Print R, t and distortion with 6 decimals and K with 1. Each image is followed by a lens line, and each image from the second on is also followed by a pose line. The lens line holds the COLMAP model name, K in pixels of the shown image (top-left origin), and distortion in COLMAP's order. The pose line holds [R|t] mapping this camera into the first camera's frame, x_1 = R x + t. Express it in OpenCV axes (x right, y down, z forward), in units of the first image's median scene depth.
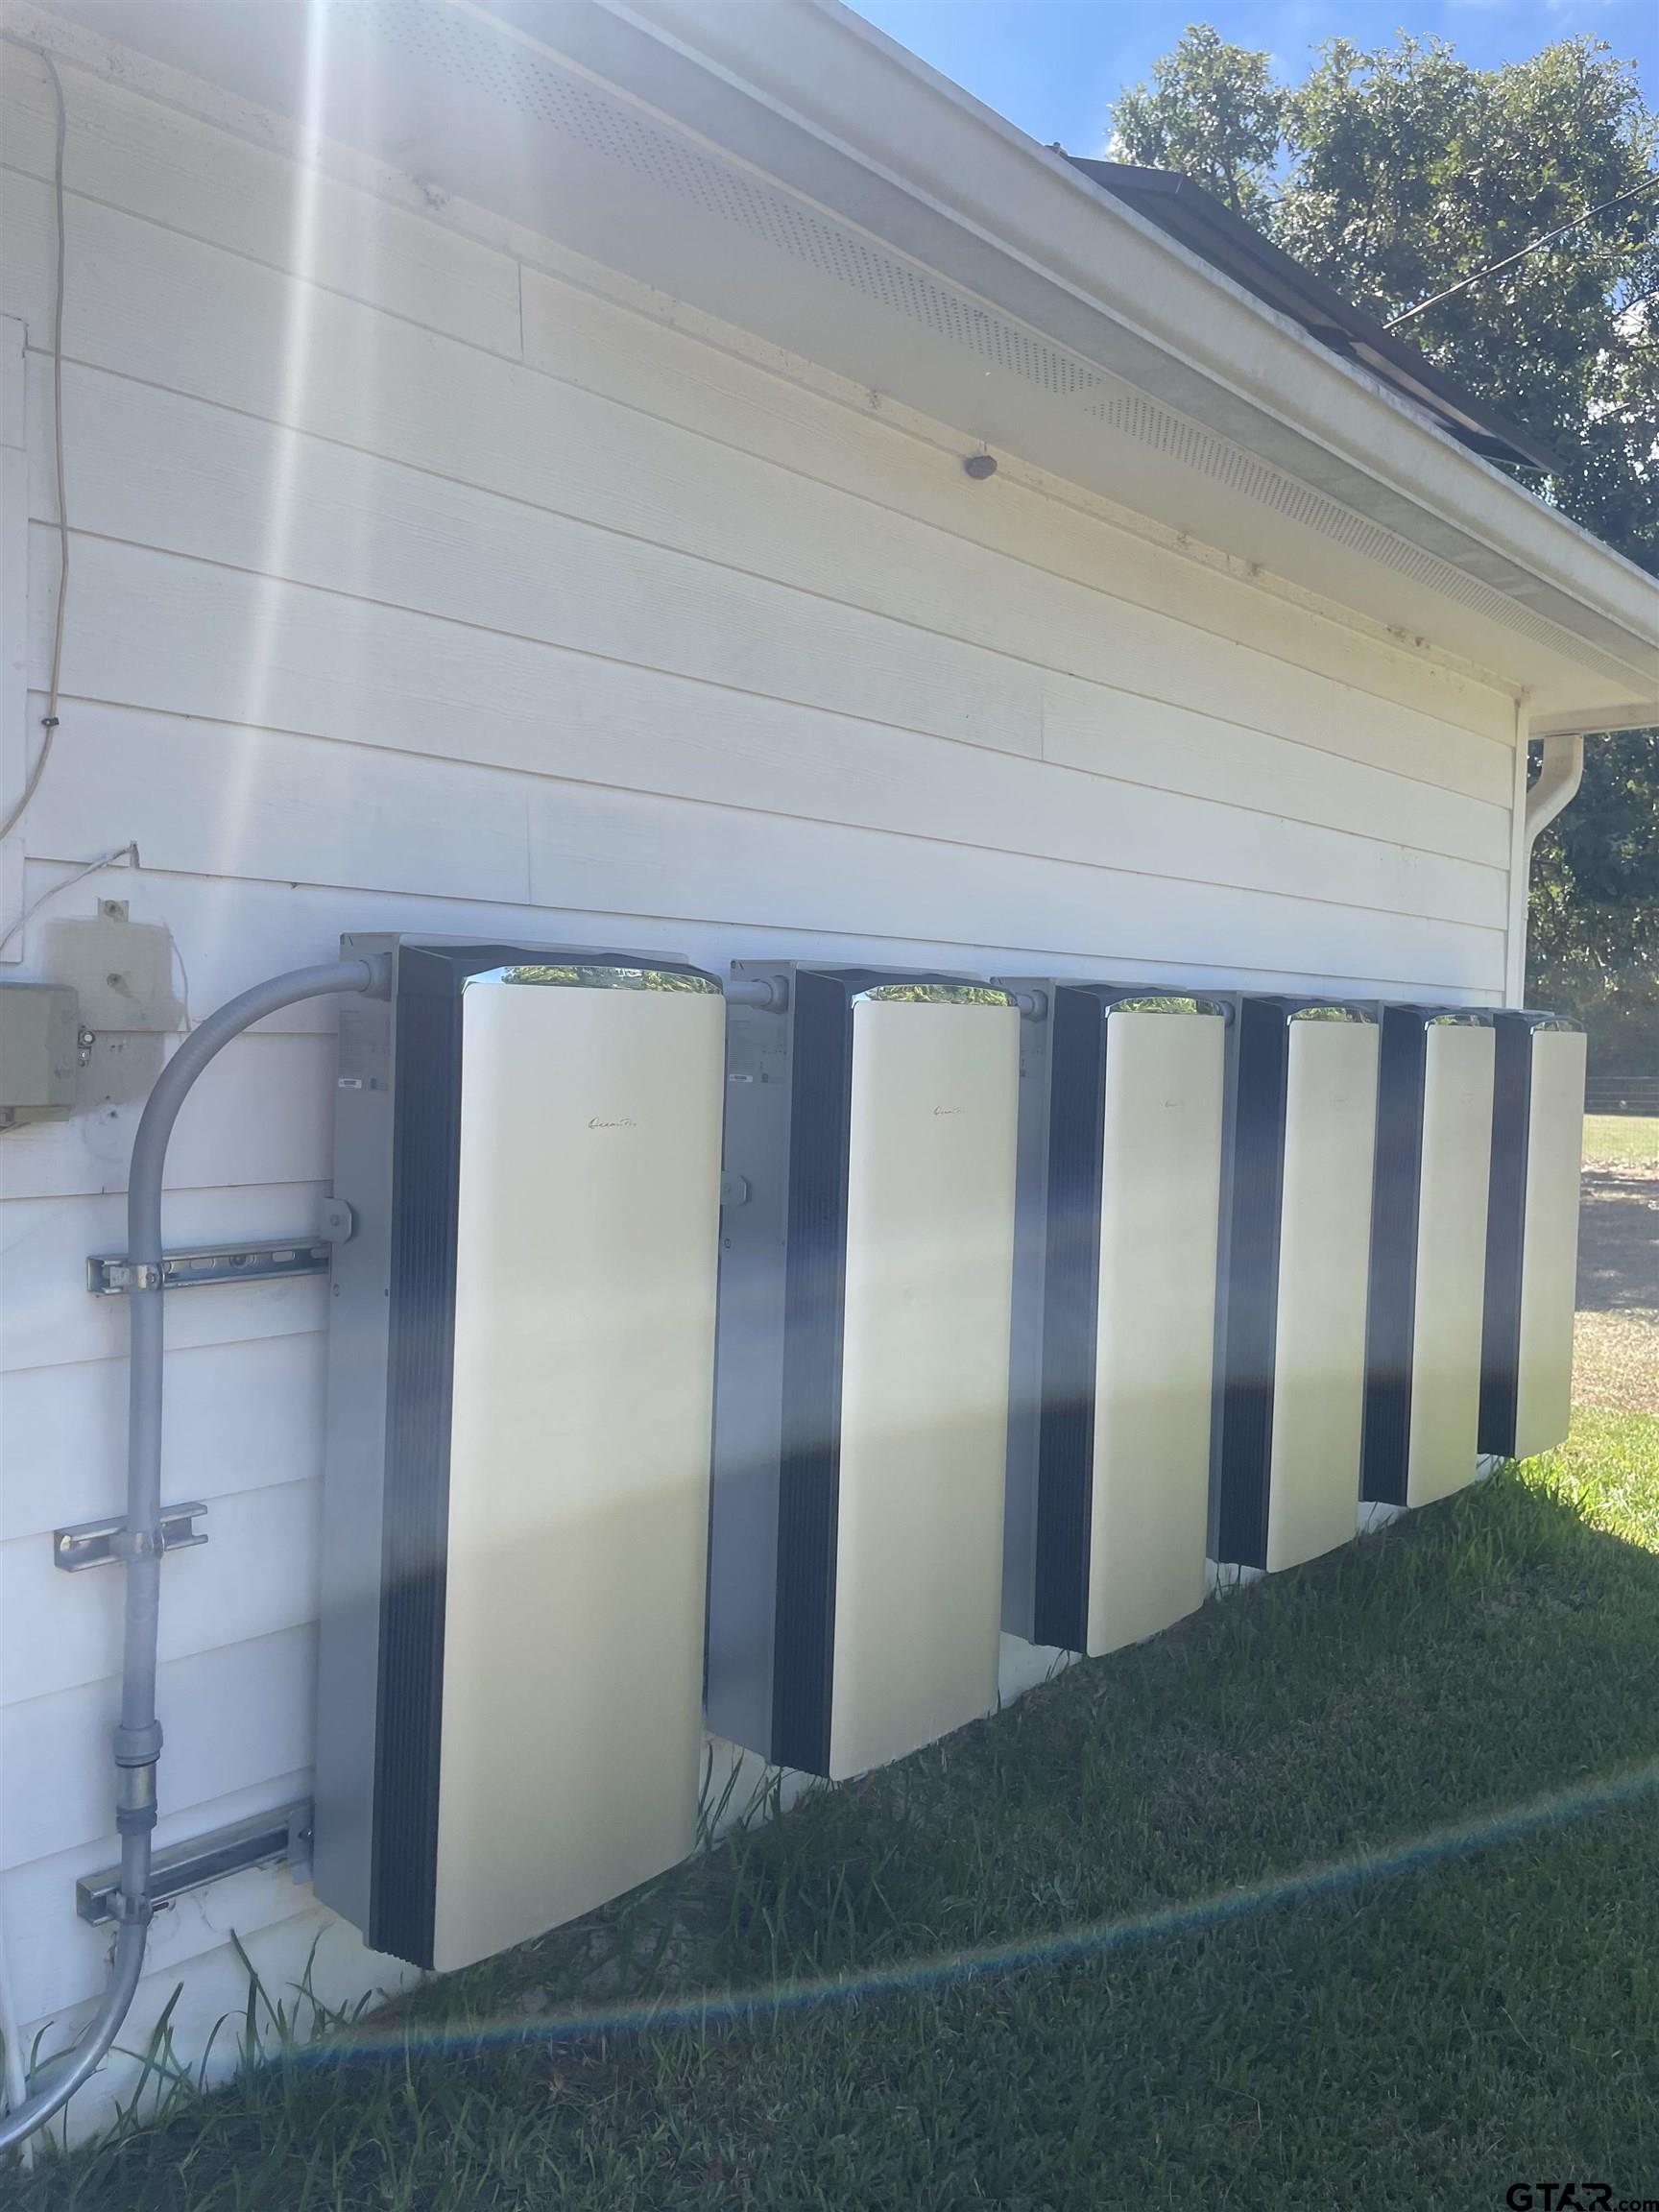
lens RADIAL K [[1677.6, 0, 837.3], [0, 1677.6, 1092.7], [0, 0, 1]] dist [0.043677, 0.003034]
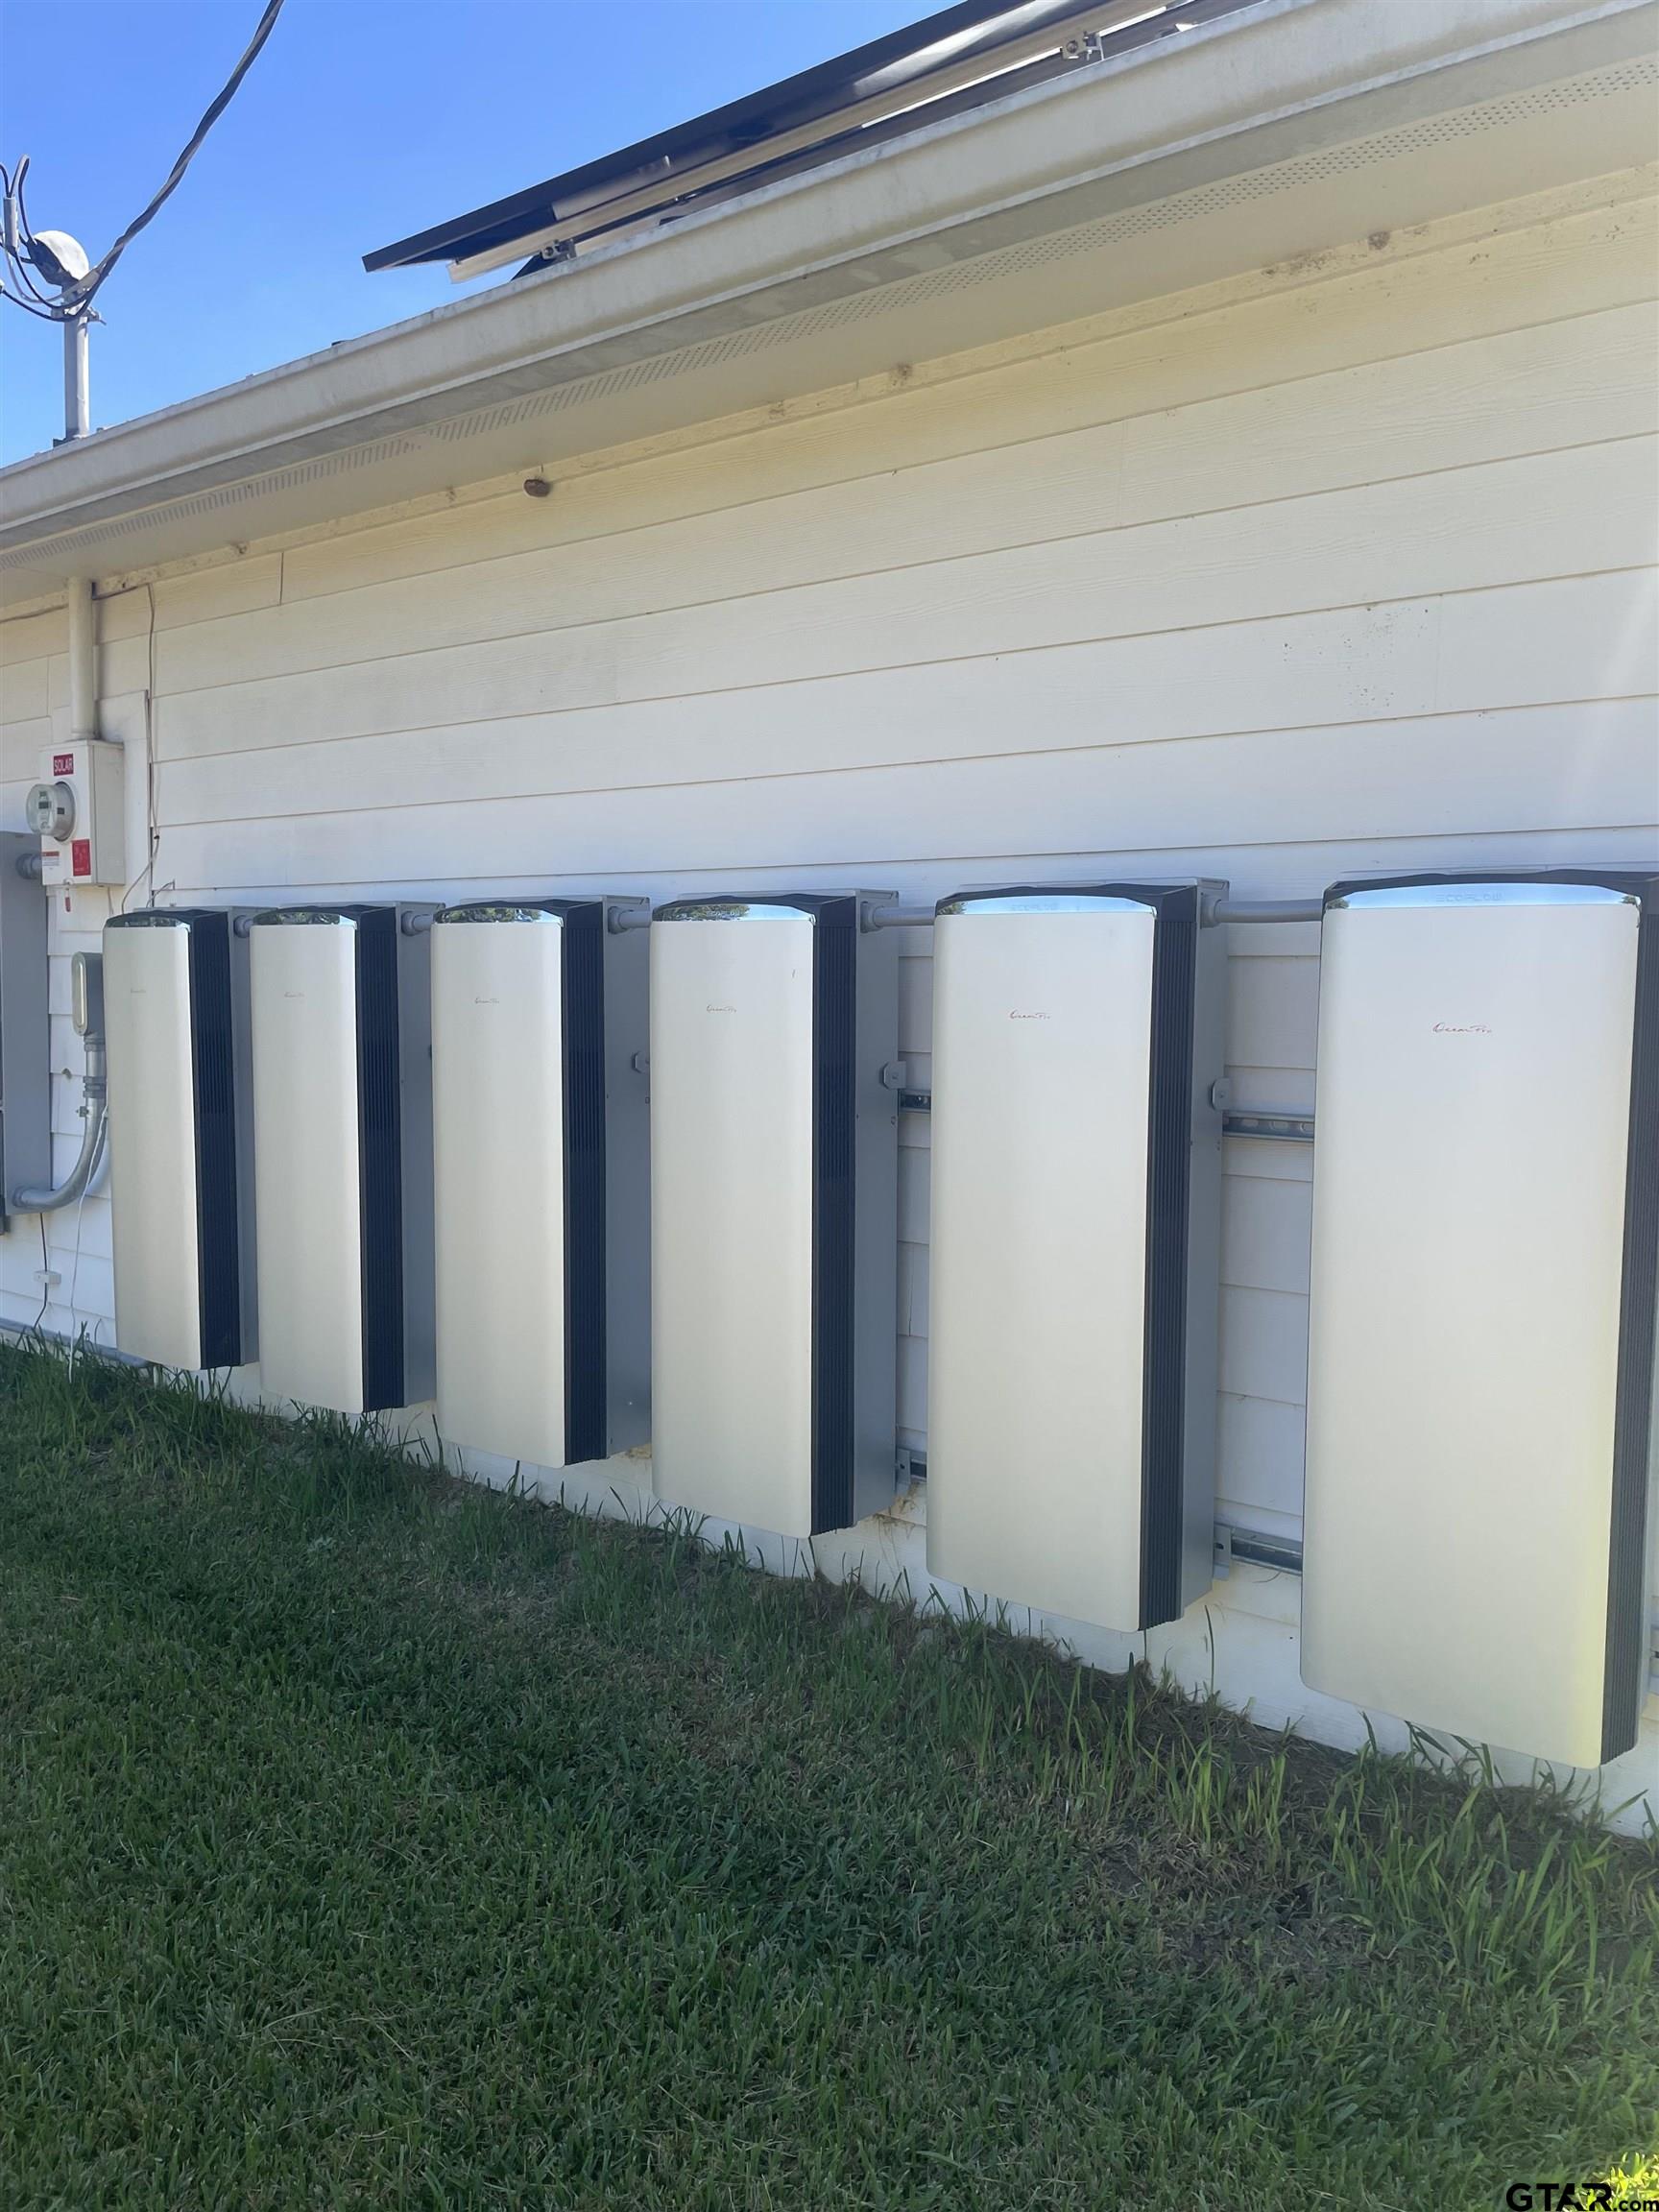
lens RADIAL K [[1677.6, 0, 841.0], [0, 1677.6, 1099.7], [0, 0, 1]] dist [0.043677, 0.003034]
pose [[0.047281, 0.051955, -0.997530, 1.361838], [-0.047912, 0.997615, 0.049689, 0.004348], [0.997732, 0.045445, 0.049657, 1.188438]]
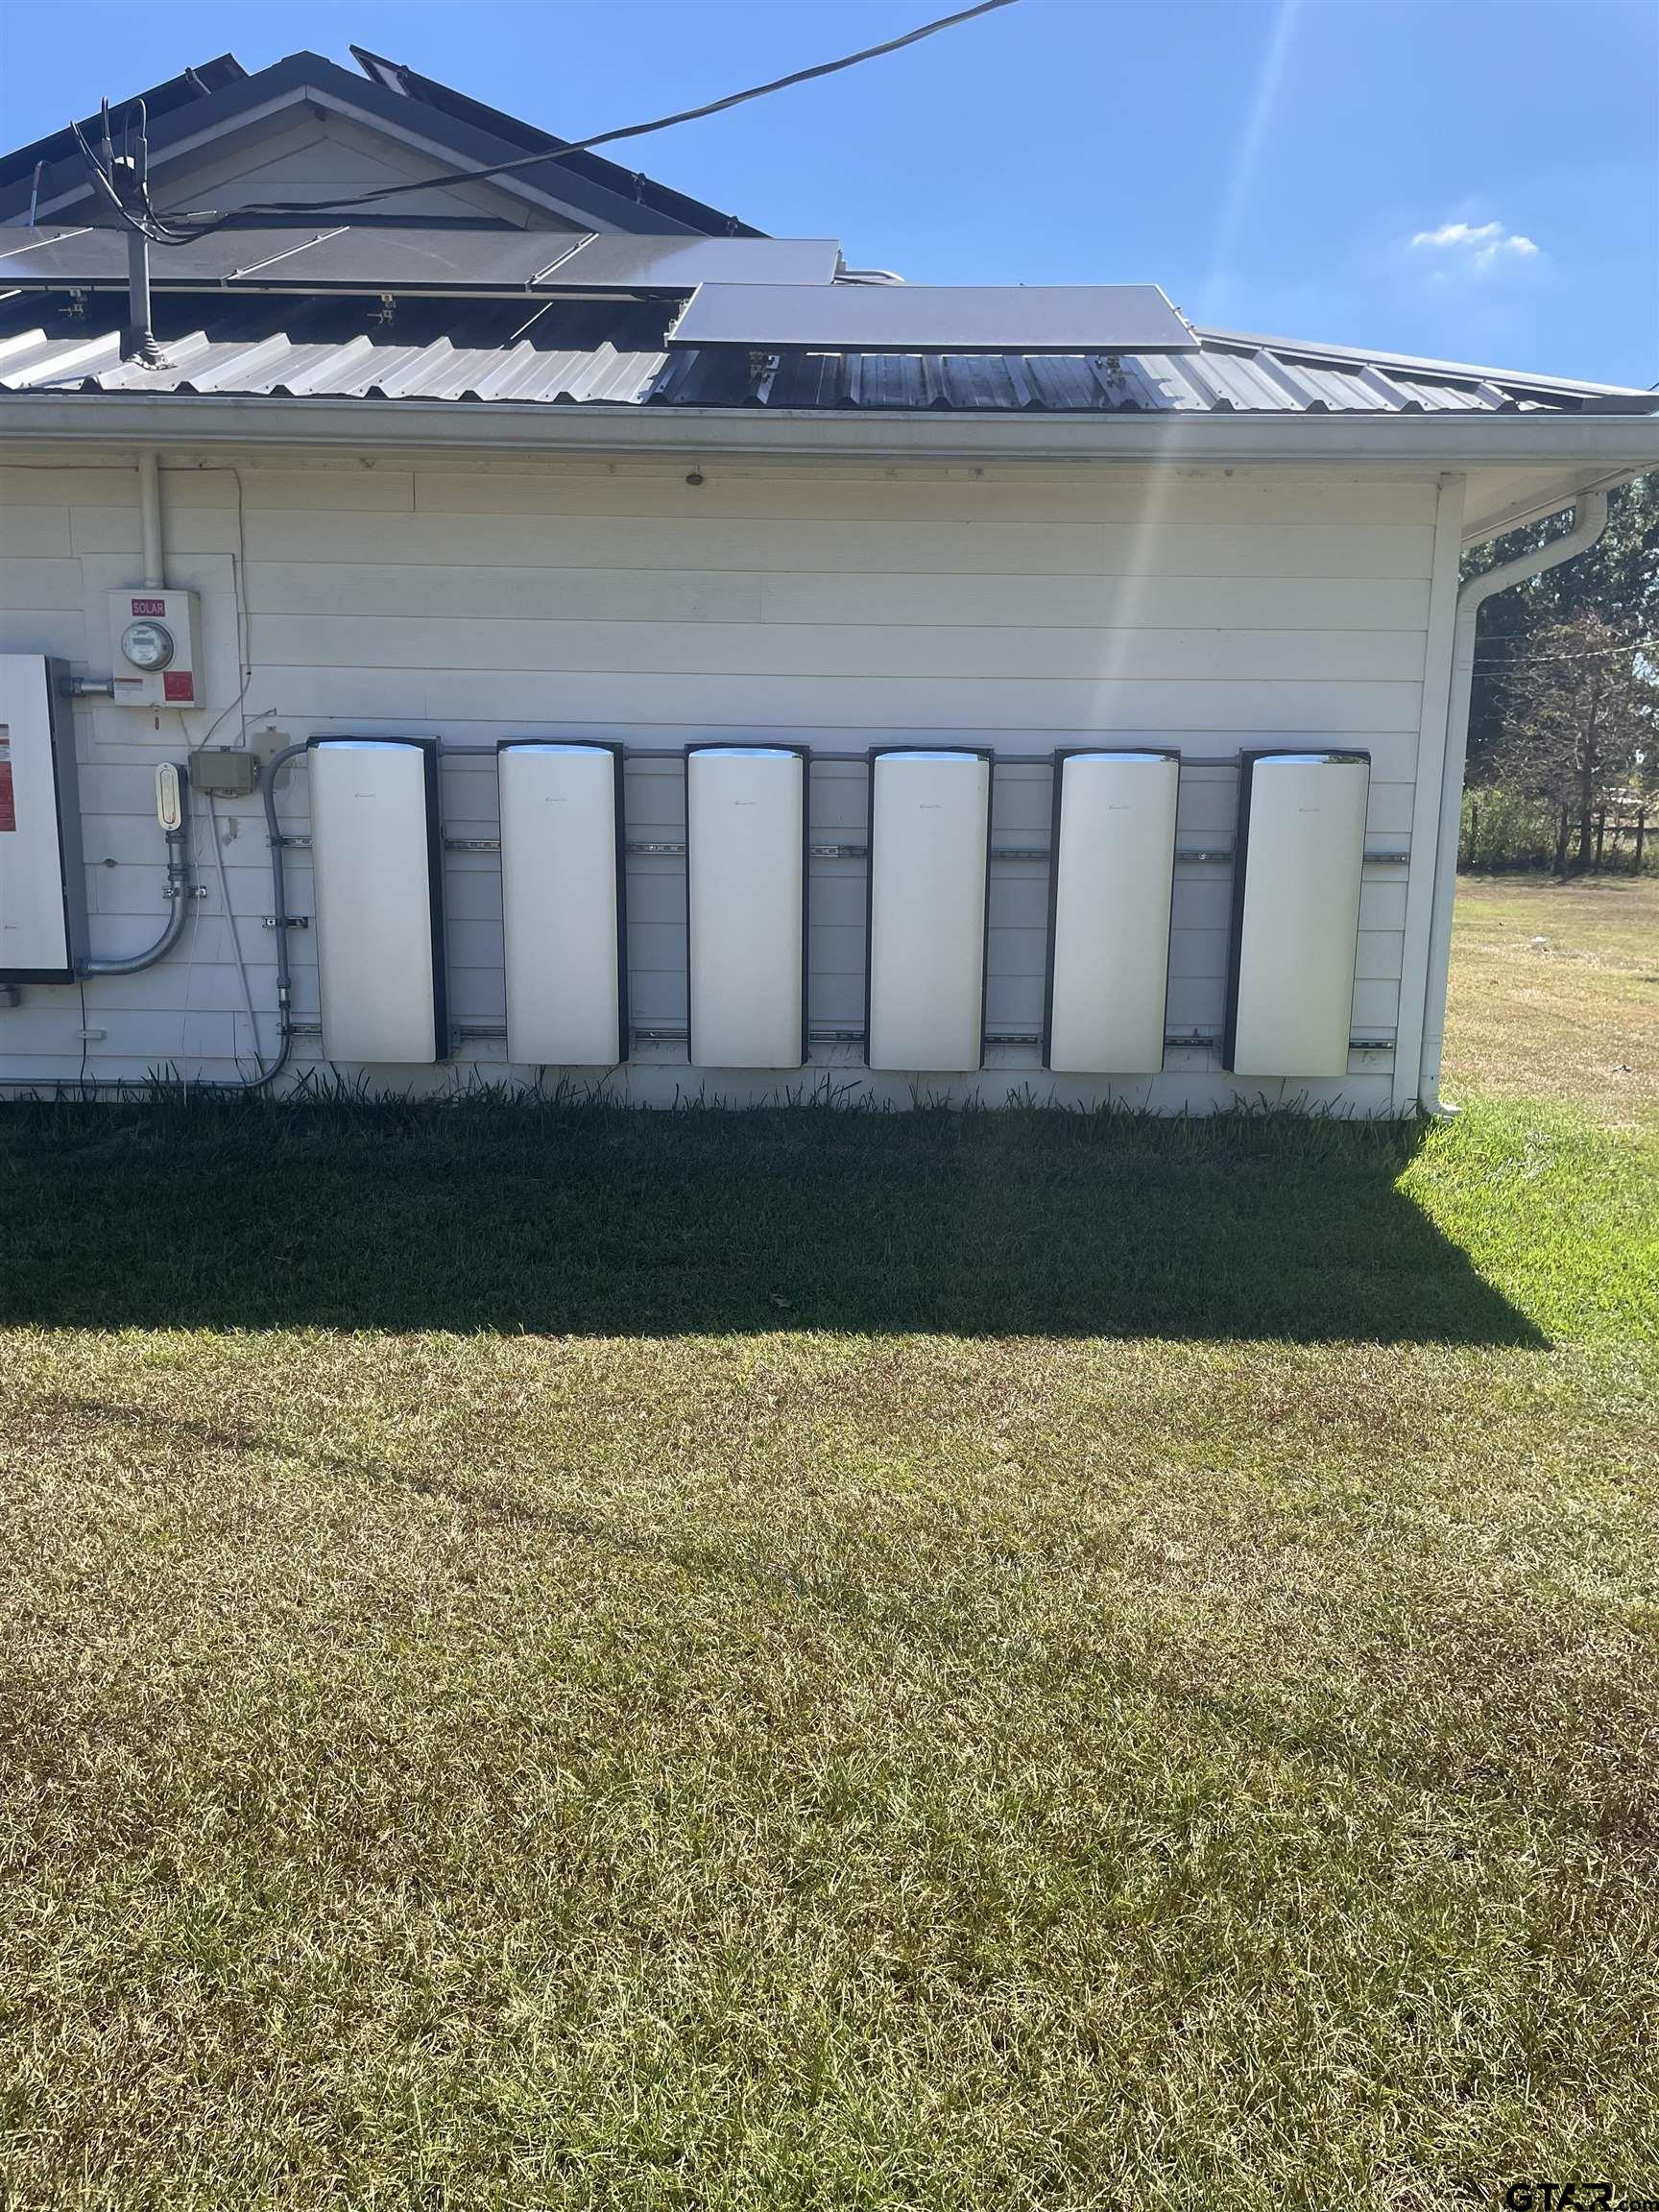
lens RADIAL K [[1677.6, 0, 831.6], [0, 1677.6, 1113.9], [0, 0, 1]] dist [0.043677, 0.003034]
pose [[0.647752, 0.108508, -0.754085, 1.787705], [-0.030013, 0.992671, 0.117058, 0.136647], [0.761260, -0.053192, 0.646261, -0.208668]]
